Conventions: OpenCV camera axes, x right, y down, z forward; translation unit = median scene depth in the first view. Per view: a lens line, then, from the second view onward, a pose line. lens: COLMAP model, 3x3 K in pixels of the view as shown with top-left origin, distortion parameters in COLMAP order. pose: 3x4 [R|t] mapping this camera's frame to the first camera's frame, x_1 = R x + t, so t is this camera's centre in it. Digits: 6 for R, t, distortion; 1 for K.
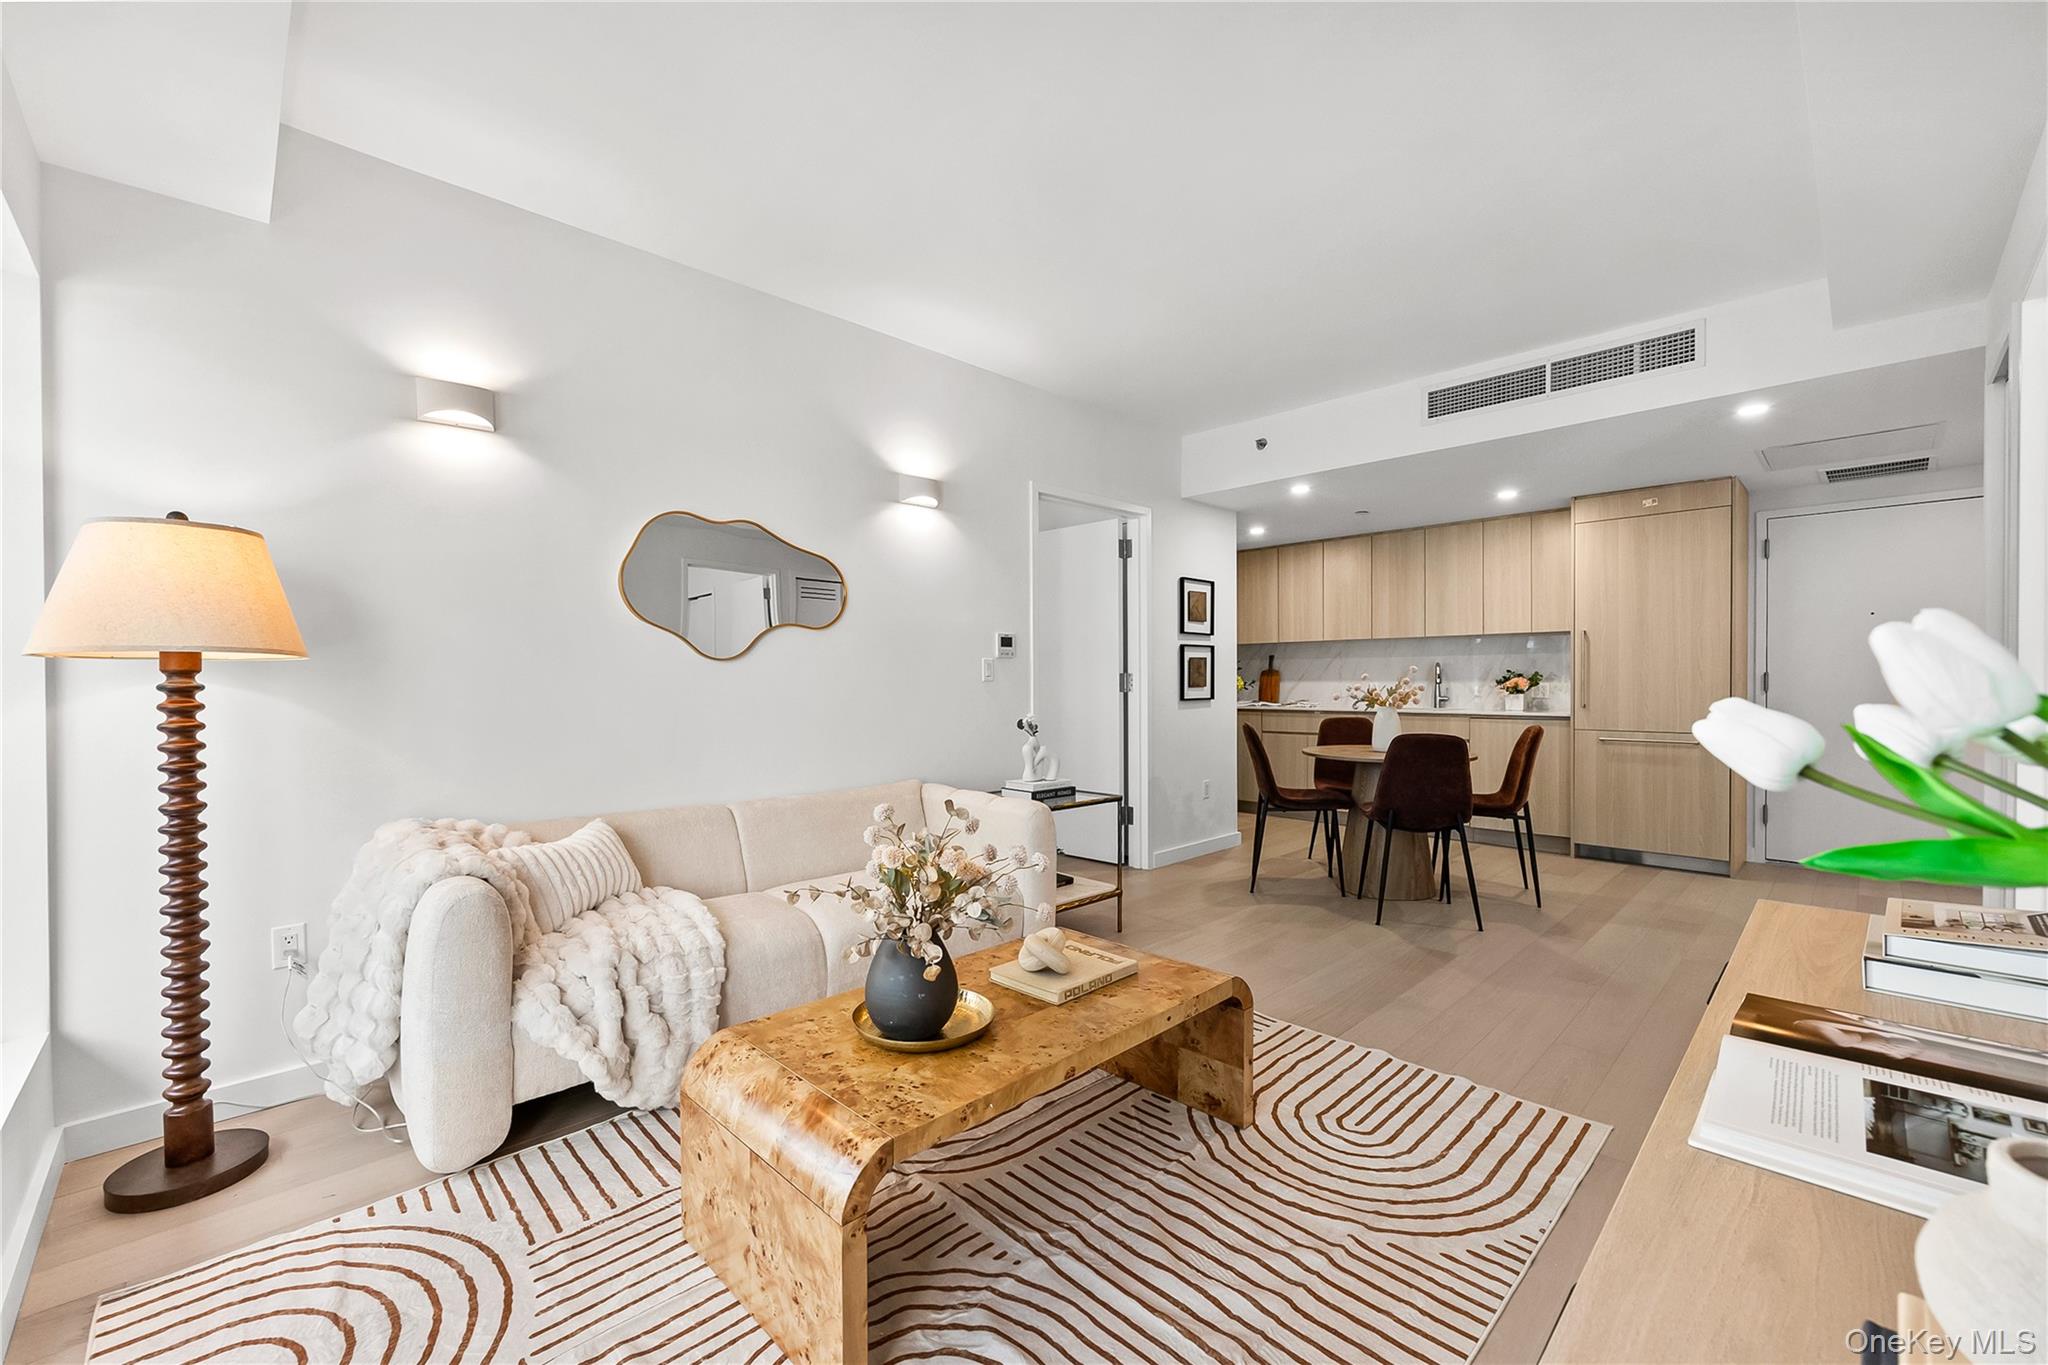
lens RADIAL K [[828.6, 0, 1023.1], [0, 828.6, 690.9], [0, 0, 1]] dist [-0.011798, 0.000061]
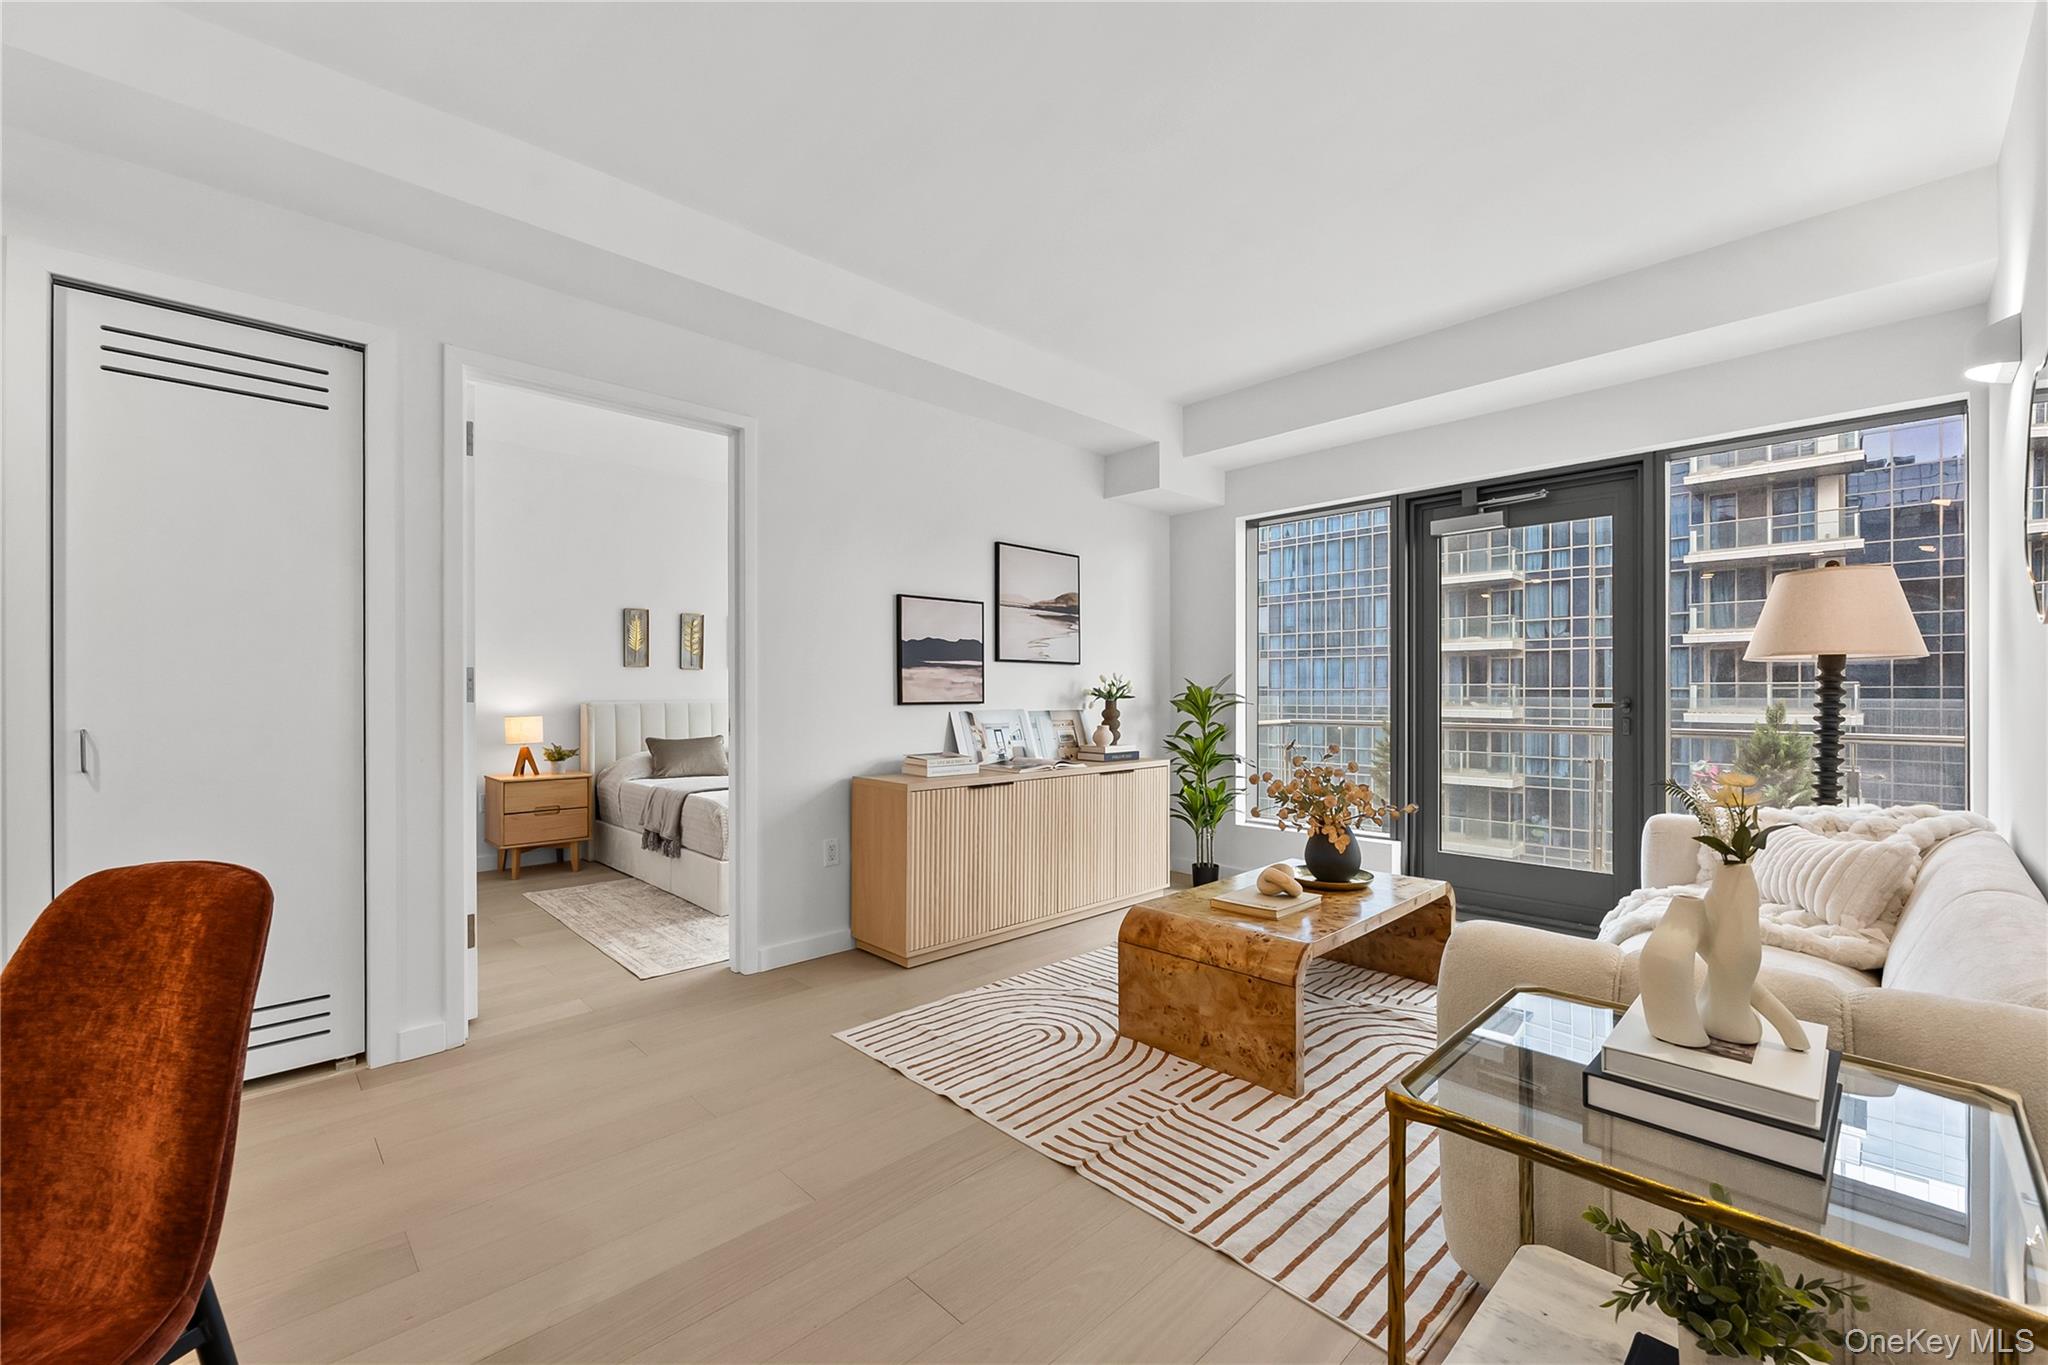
lens RADIAL K [[828.6, 0, 1023.1], [0, 828.6, 690.9], [0, 0, 1]] dist [-0.011798, 0.000061]
pose [[-0.999961, 0.002006, -0.008599, 0.159948], [0.001914, 0.999941, 0.010695, -0.000634], [0.008619, 0.010678, -0.999906, 0.833231]]
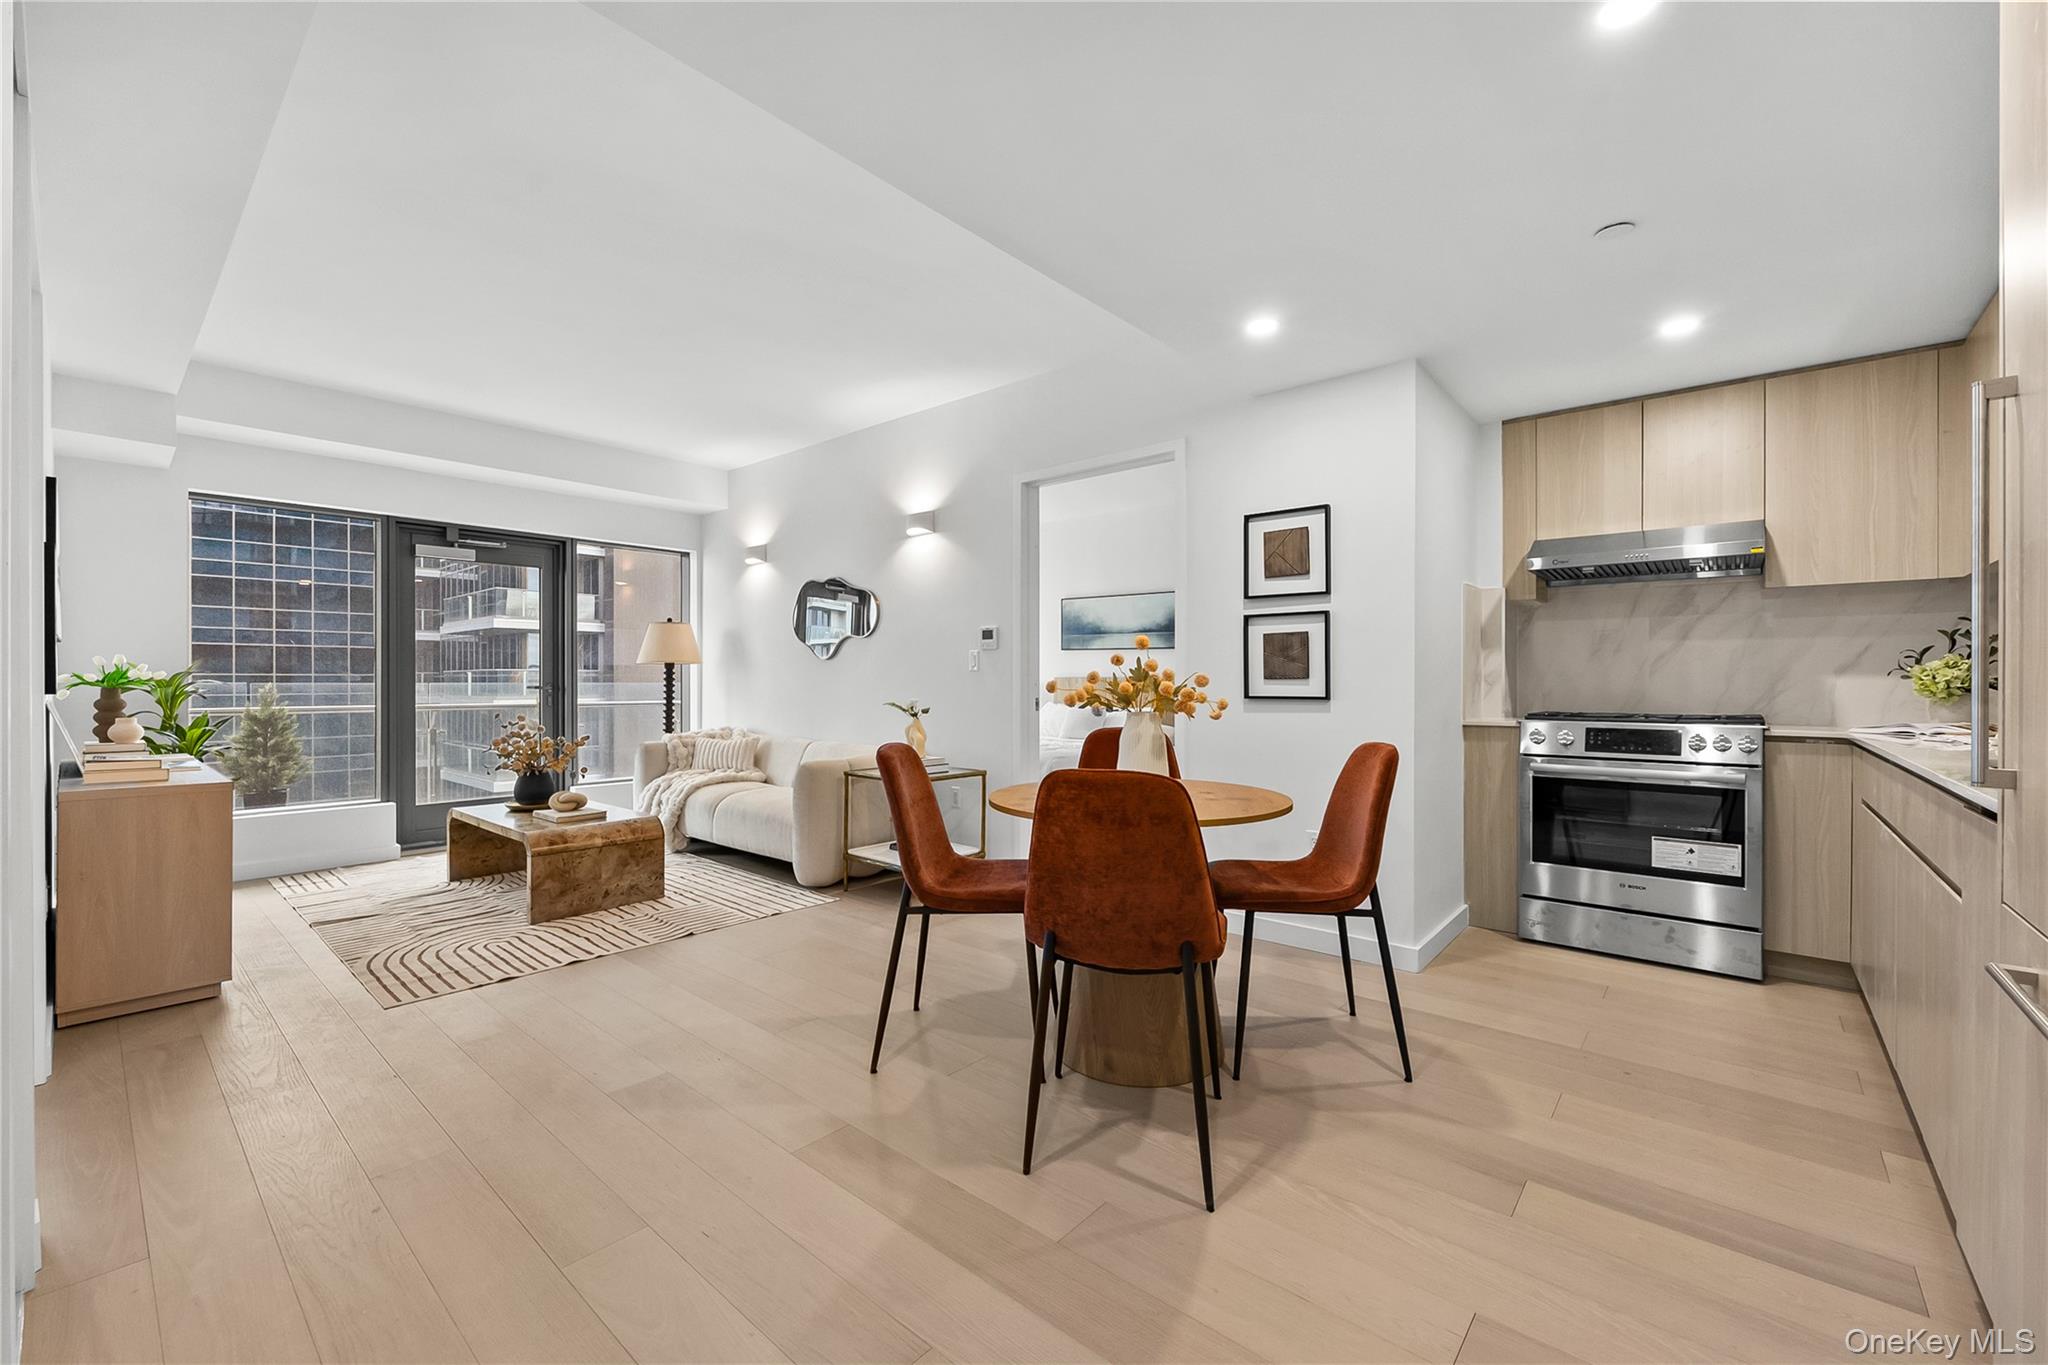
lens RADIAL K [[828.6, 0, 1023.1], [0, 828.6, 690.9], [0, 0, 1]] dist [-0.011798, 0.000061]
pose [[0.087924, 0.017911, -0.995966, 0.777166], [-0.013806, 0.999764, 0.016761, -0.003402], [0.996032, 0.012276, 0.088151, 0.698565]]
